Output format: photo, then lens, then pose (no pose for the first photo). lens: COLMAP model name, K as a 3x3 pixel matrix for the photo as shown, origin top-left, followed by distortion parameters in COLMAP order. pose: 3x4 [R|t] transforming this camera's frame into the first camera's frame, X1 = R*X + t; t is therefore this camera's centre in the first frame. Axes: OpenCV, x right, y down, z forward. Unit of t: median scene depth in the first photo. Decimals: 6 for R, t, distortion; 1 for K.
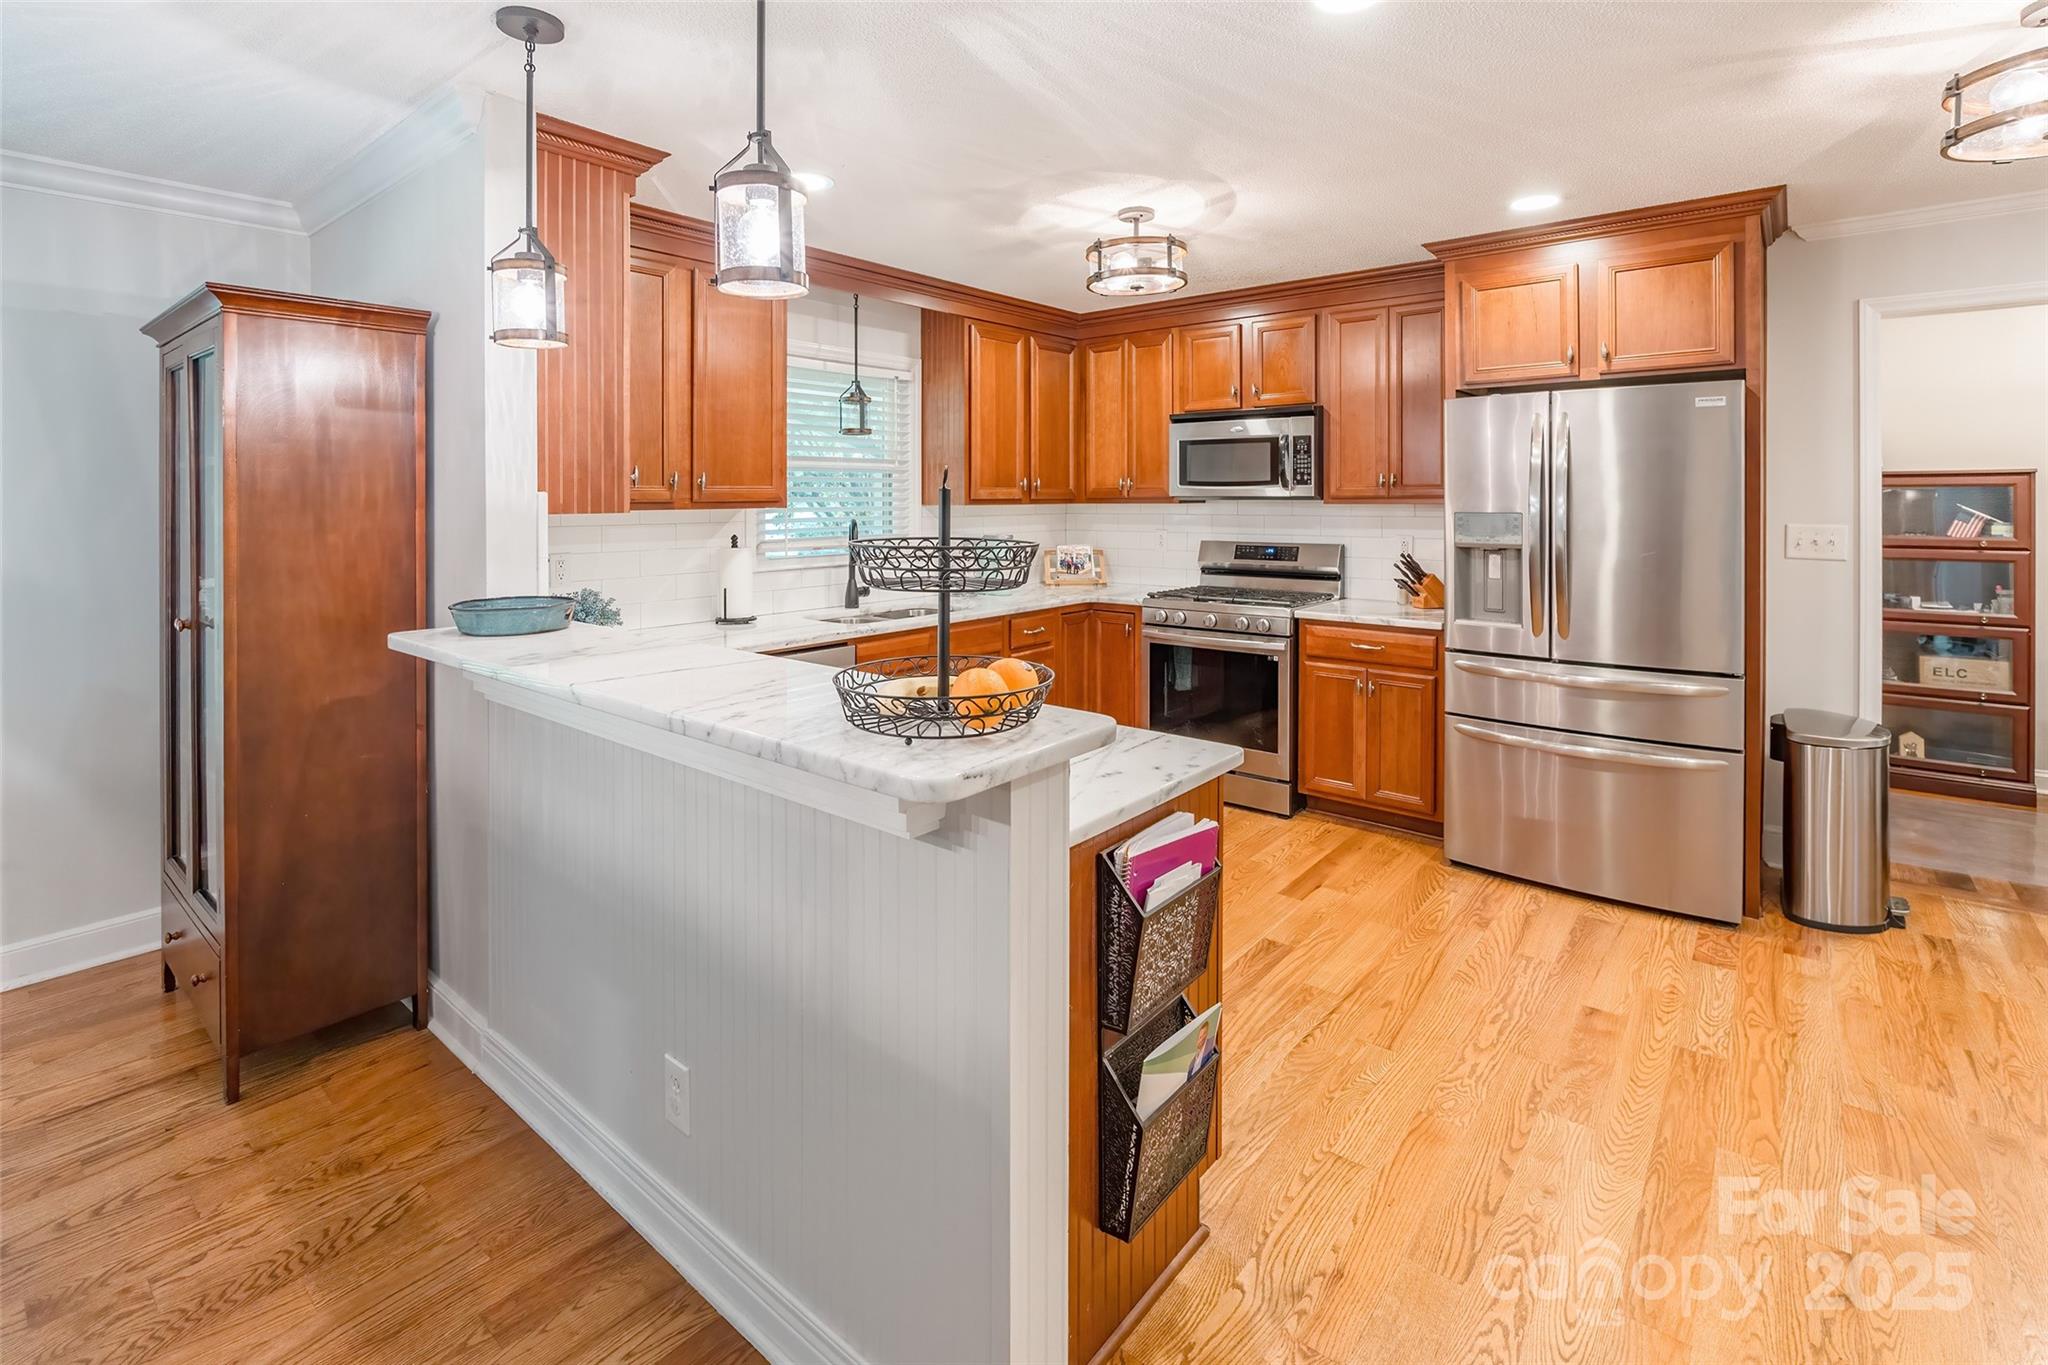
lens RADIAL K [[942.6, 0, 1026.2], [0, 942.6, 507.1], [0, 0, 1]] dist [-0.004345, -0.000169]
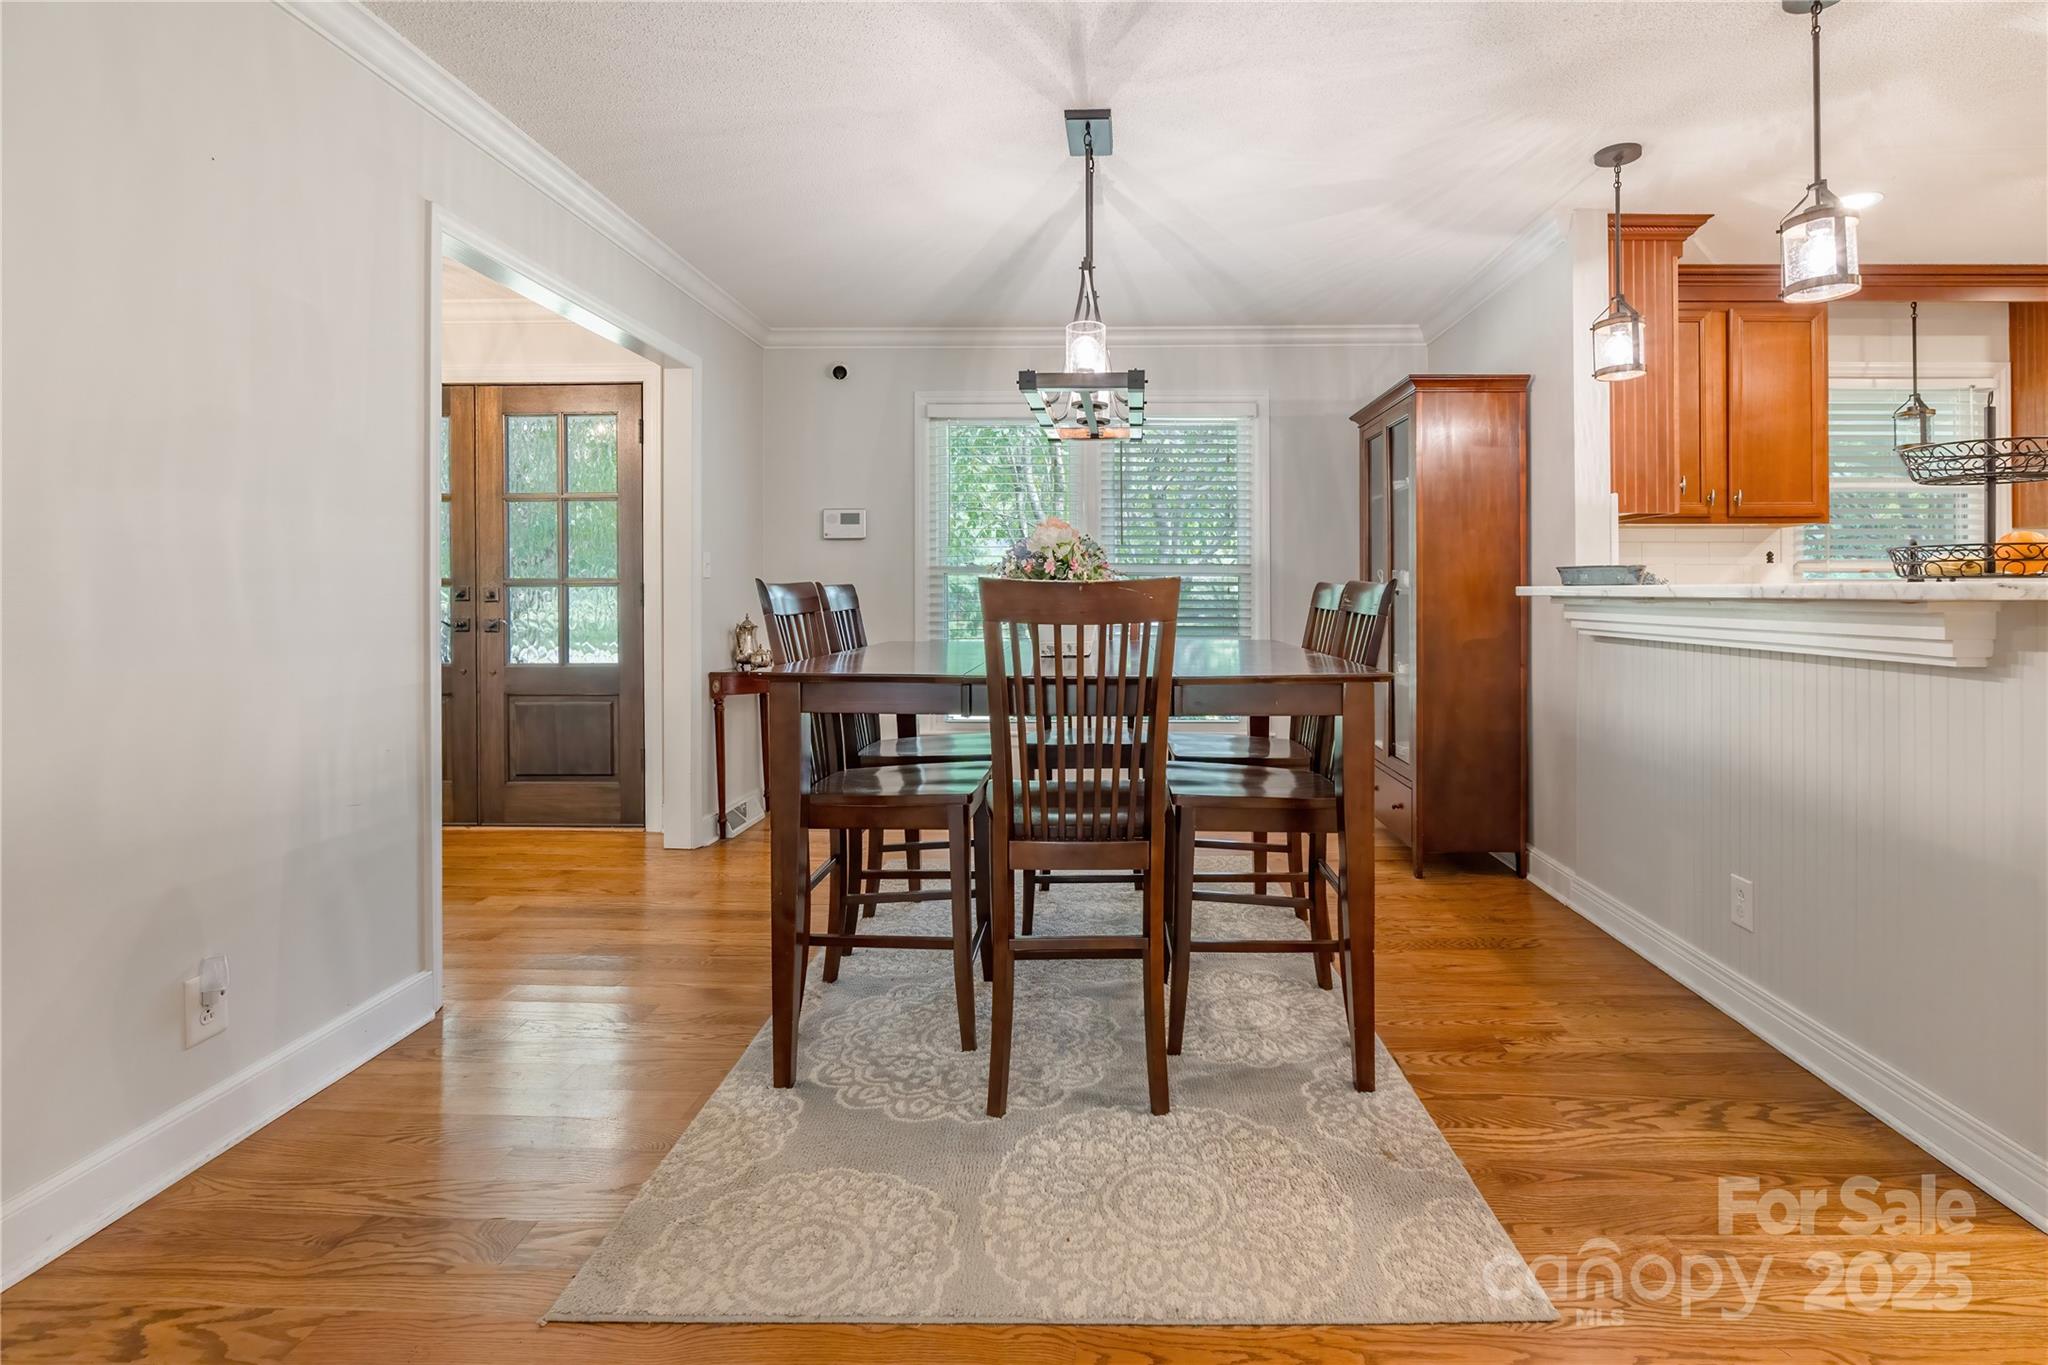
lens RADIAL K [[973.7, 0, 1088.0], [0, 973.7, 588.1], [0, 0, 1]] dist [-0.014897, -0.000013]
pose [[0.626861, -0.003757, -0.779122, 0.055495], [-0.007214, 0.999918, -0.010625, 0.084338], [0.779097, 0.012281, 0.626783, -0.271850]]
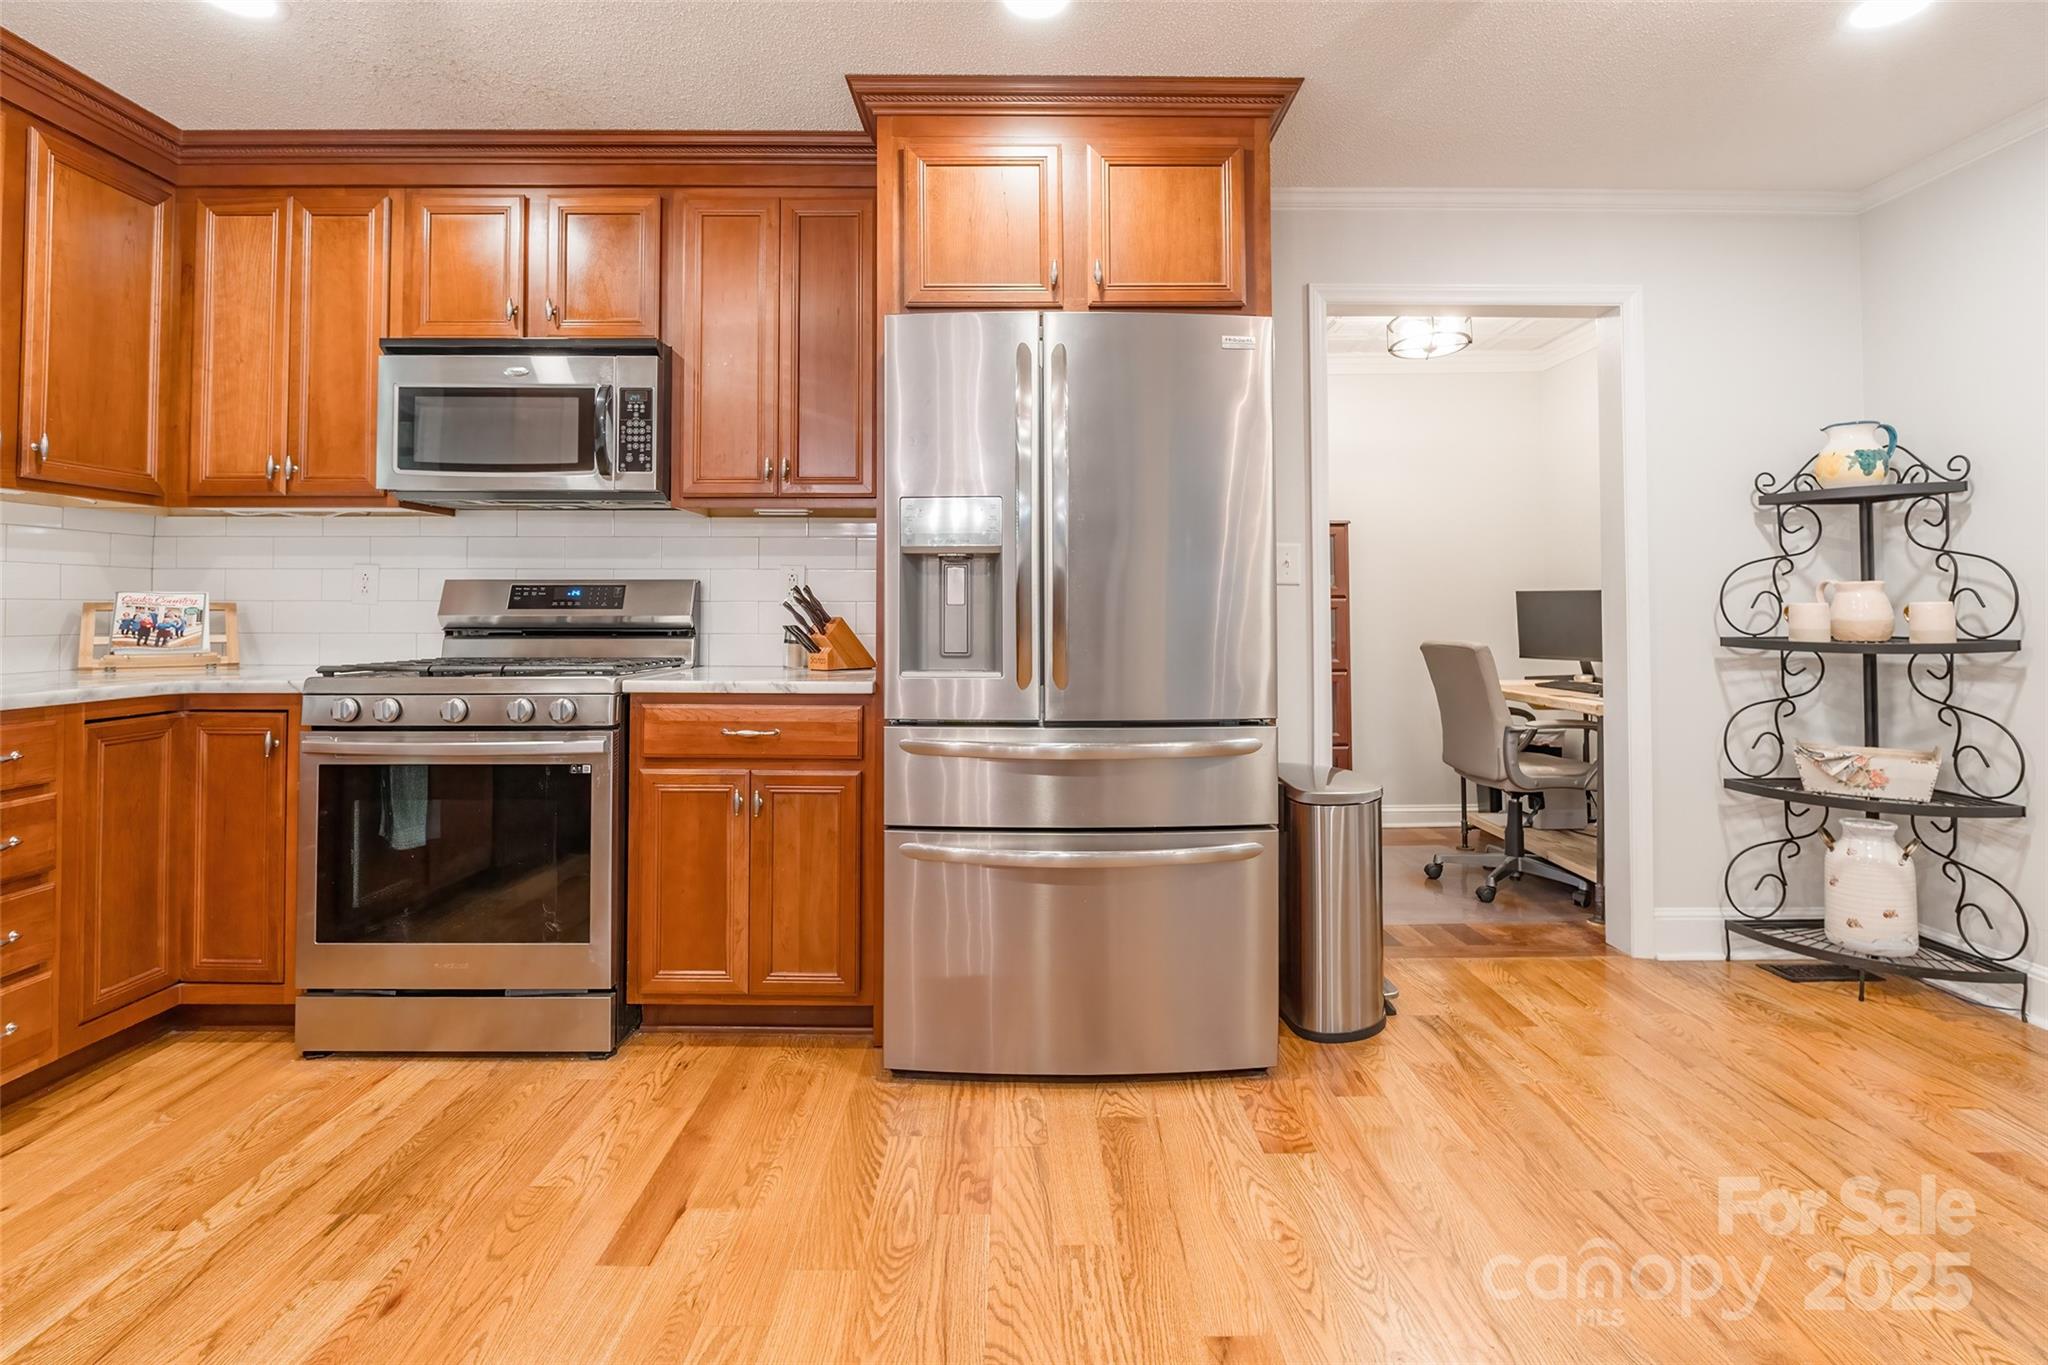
lens RADIAL K [[966.9, 0, 1029.8], [0, 966.9, 599.7], [0, 0, 1]] dist [-0.009628, -0.000151]
pose [[0.763184, 0.015646, 0.645992, 0.101993], [0.000787, 0.999684, -0.025141, 0.080186], [-0.646181, 0.019696, 0.762930, 0.421634]]
